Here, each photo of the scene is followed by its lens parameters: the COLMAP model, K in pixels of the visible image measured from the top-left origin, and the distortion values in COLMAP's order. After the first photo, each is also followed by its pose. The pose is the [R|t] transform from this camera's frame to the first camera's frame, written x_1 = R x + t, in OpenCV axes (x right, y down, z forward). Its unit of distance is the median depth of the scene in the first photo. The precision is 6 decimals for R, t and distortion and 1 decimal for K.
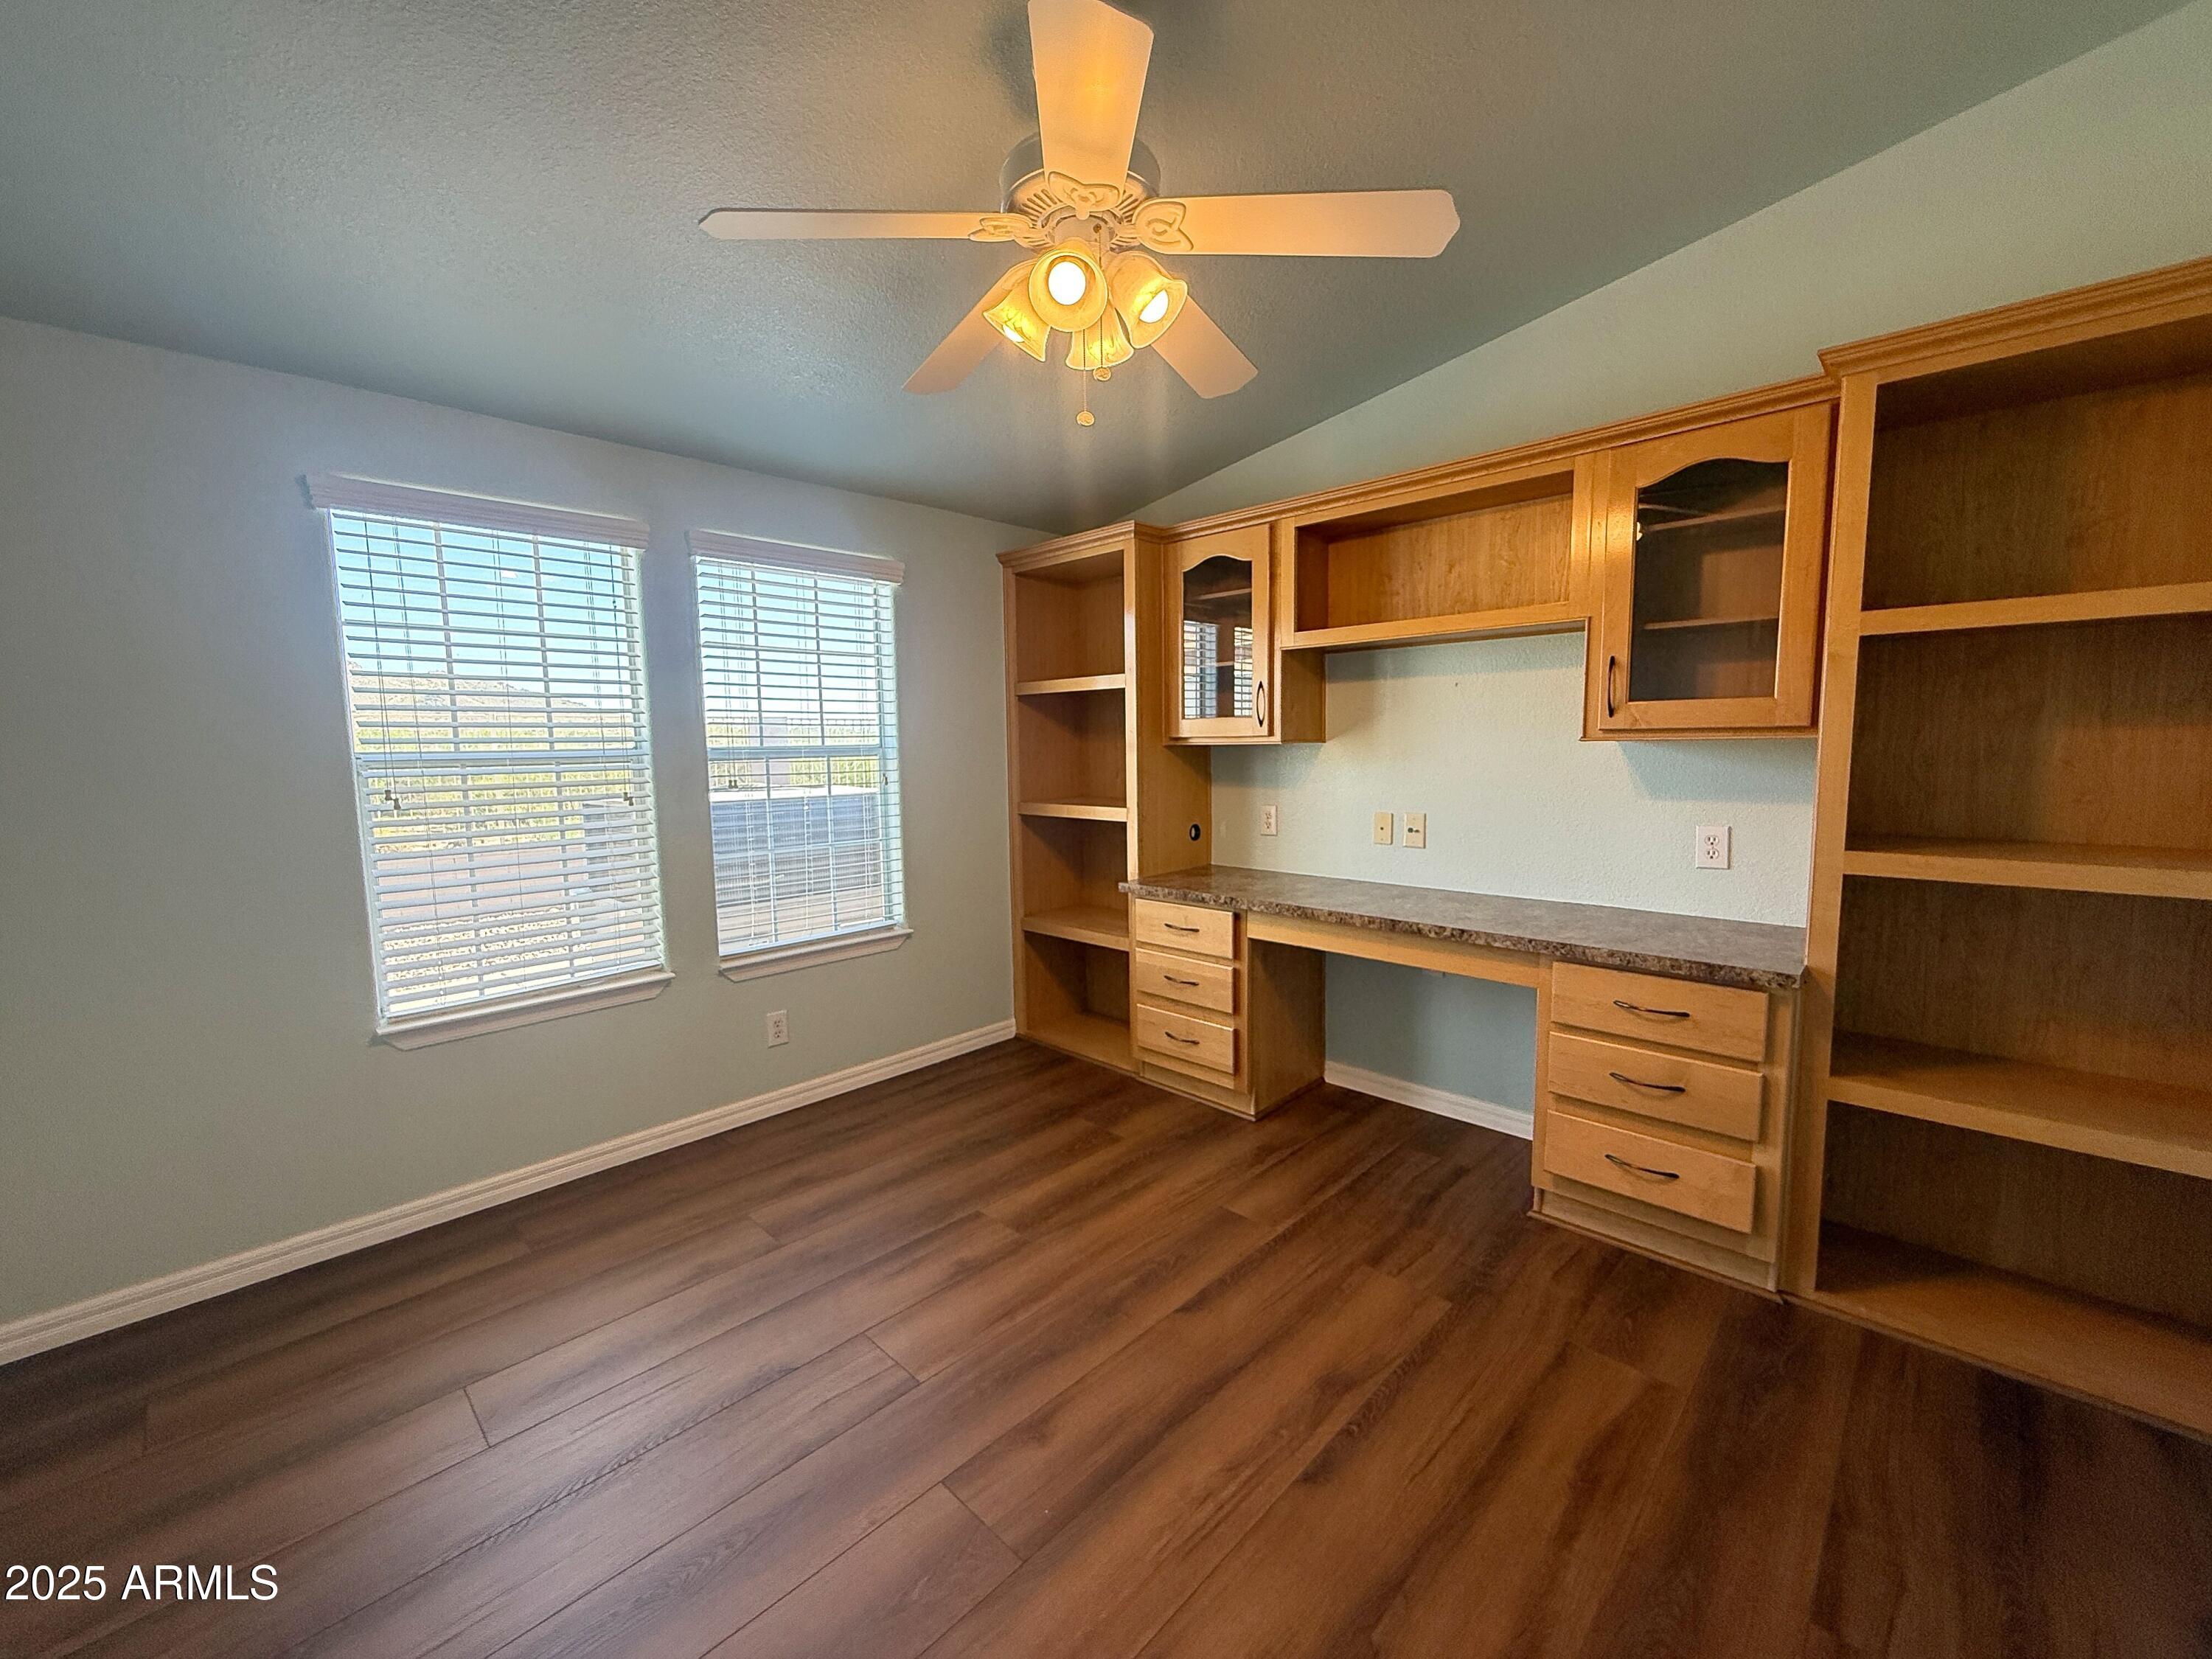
lens RADIAL K [[883.2, 0, 1106.0], [0, 883.2, 829.5], [0, 0, 1]] dist [-0.000058, -0.002259]
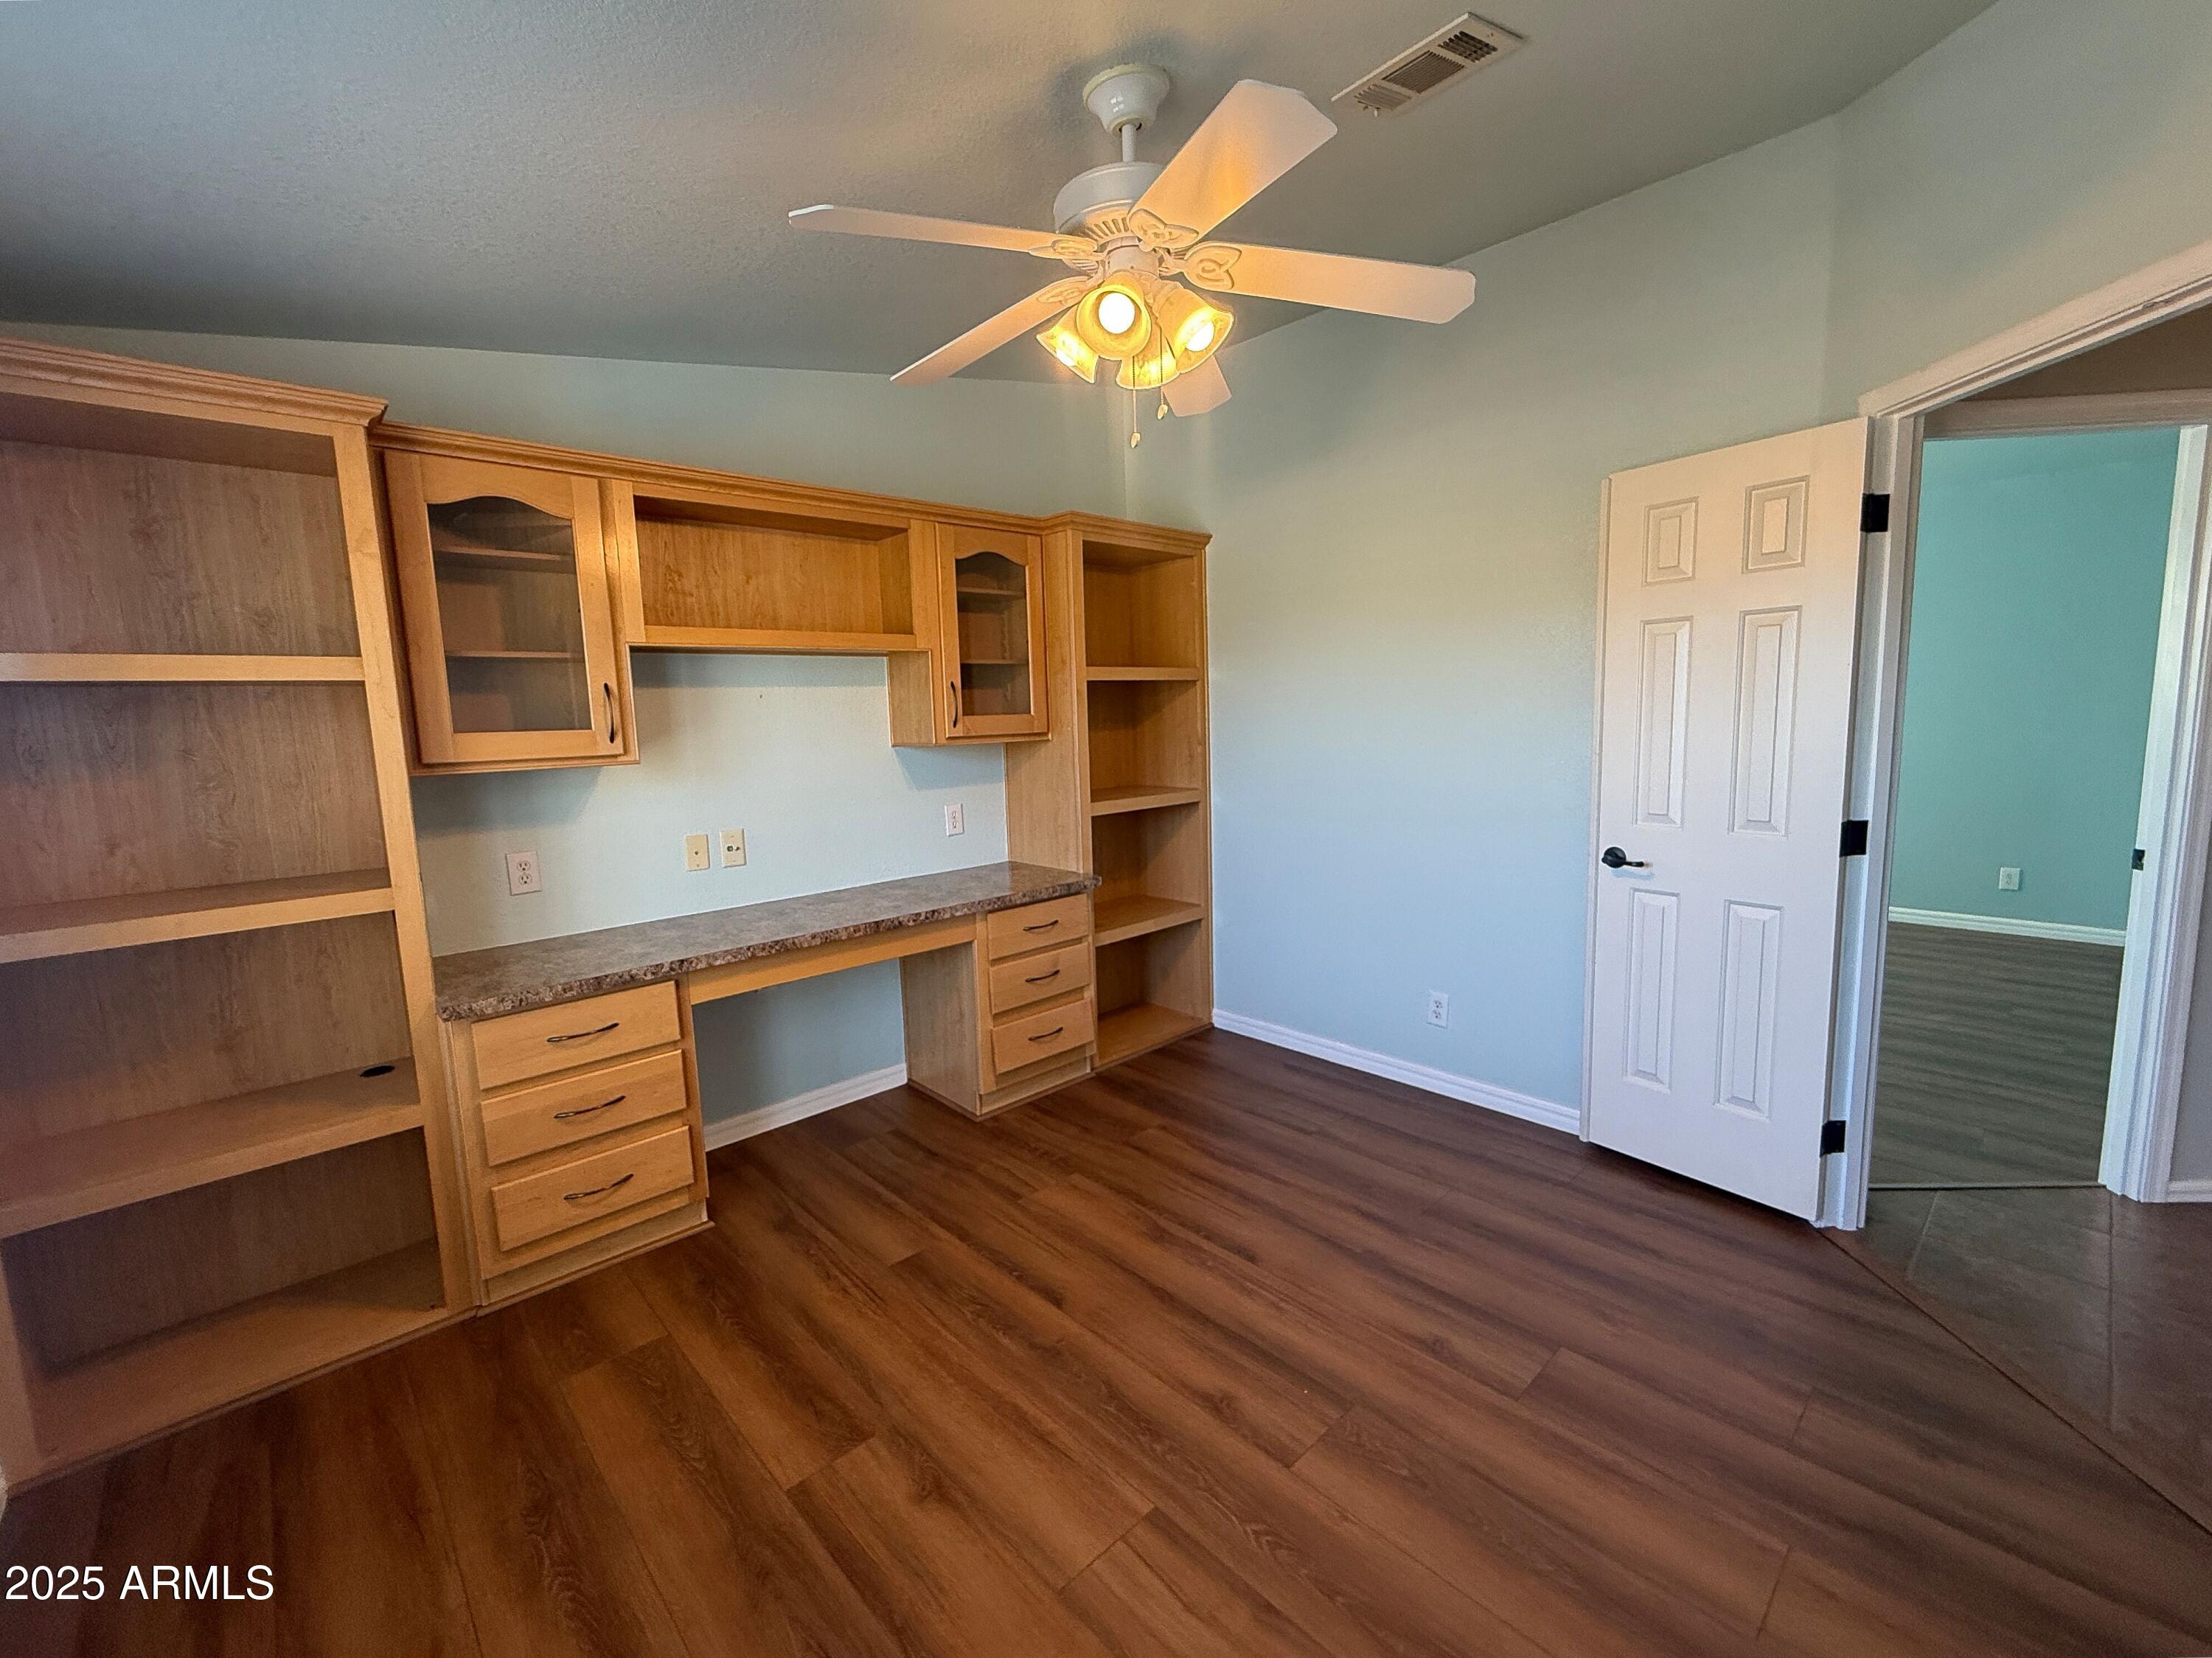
lens RADIAL K [[913.4, 0, 1106.0], [0, 913.4, 829.0], [0, 0, 1]] dist [-0.000943, -0.000228]
pose [[0.053330, -0.115671, 0.991855, -0.729795], [0.130473, 0.985561, 0.107922, -0.089021], [-0.990017, 0.123655, 0.067652, 0.651894]]
